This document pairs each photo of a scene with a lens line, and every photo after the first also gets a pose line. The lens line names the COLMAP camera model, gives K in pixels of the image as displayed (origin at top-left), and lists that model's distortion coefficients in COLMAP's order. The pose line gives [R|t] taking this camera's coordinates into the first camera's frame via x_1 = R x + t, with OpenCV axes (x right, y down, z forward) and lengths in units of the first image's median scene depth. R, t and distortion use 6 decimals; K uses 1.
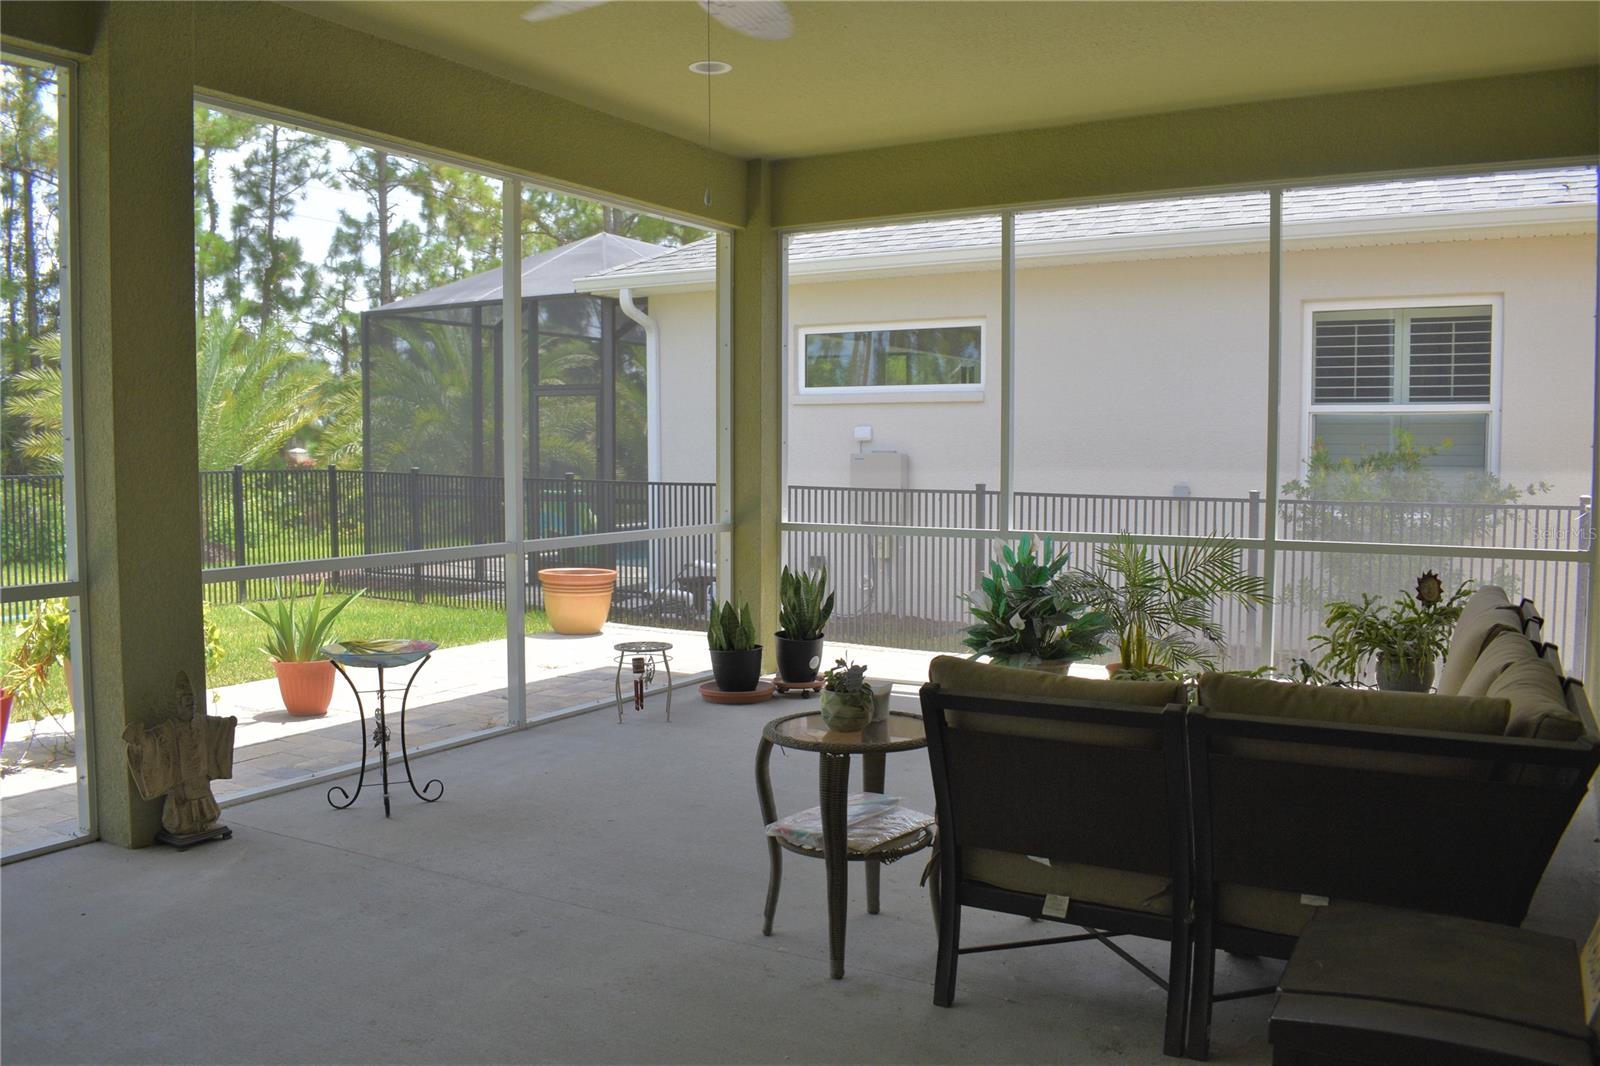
lens RADIAL K [[1284.3, 0, 798.2], [0, 1284.3, 531.4], [0, 0, 1]] dist [-0.092428, 0.014611]
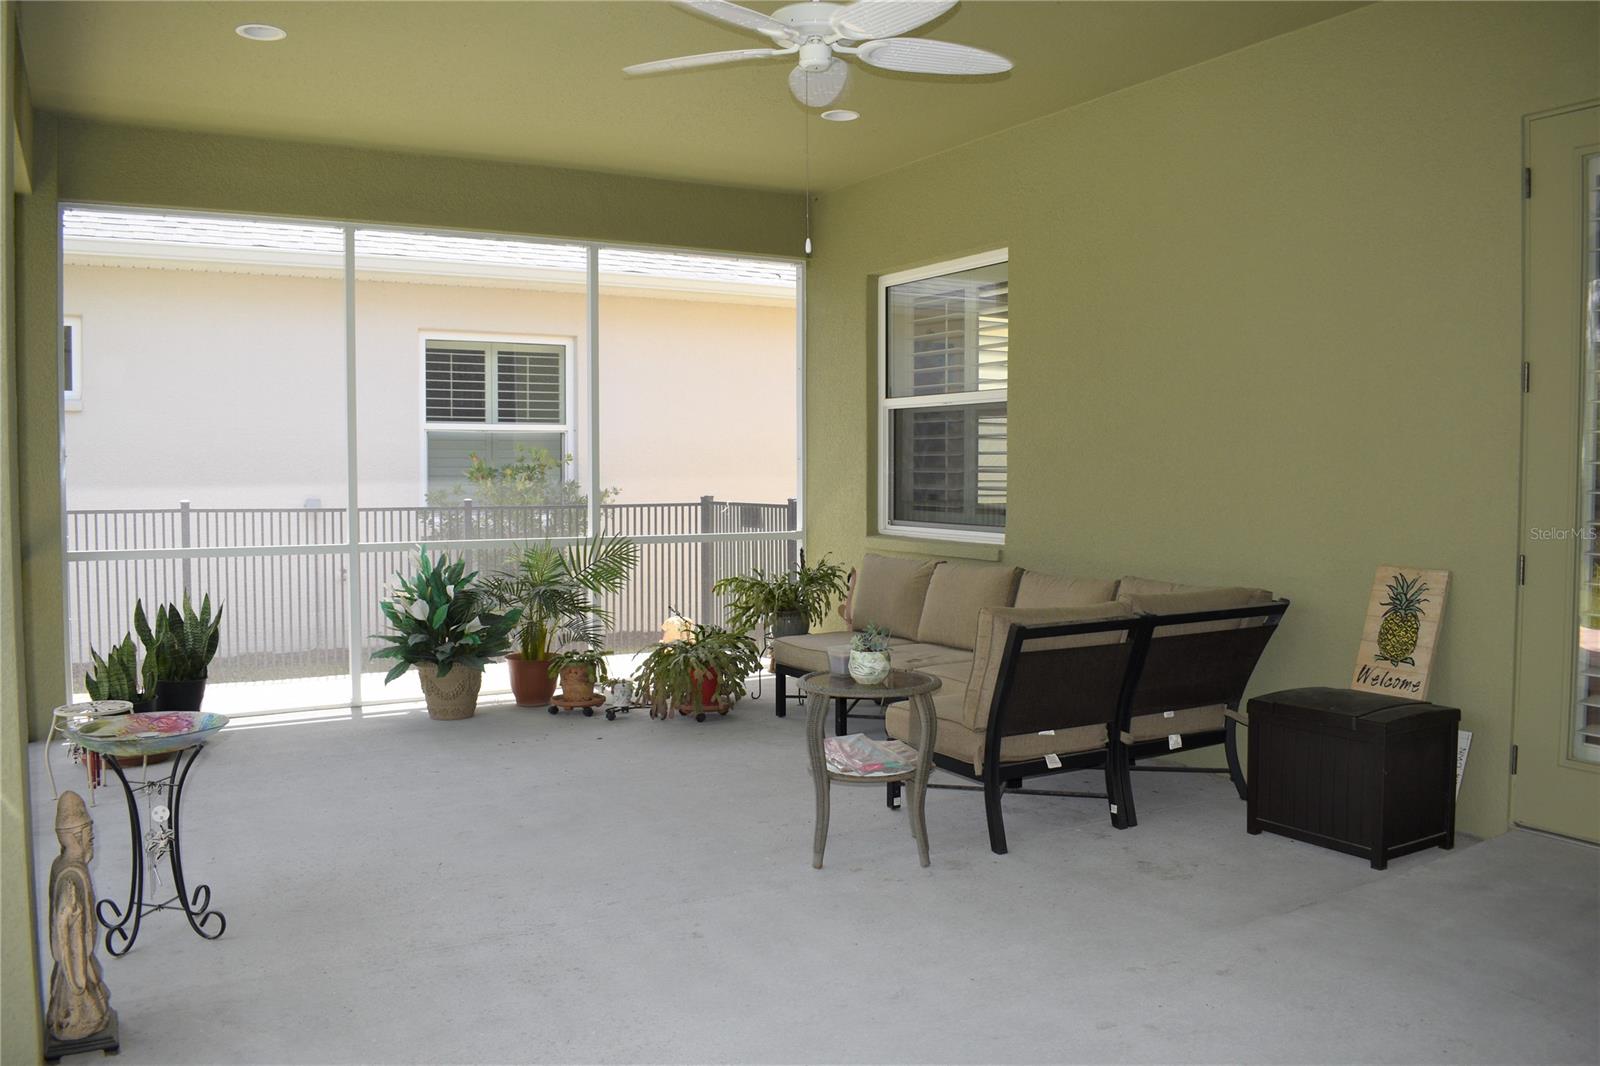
lens RADIAL K [[1285.2, 0, 792.9], [0, 1285.2, 533.5], [0, 0, 1]] dist [-0.097059, 0.010442]
pose [[0.497307, -0.045981, 0.866355, -0.420130], [0.056826, 0.998176, 0.020358, -0.007537], [-0.865711, 0.039108, 0.499013, 0.168705]]
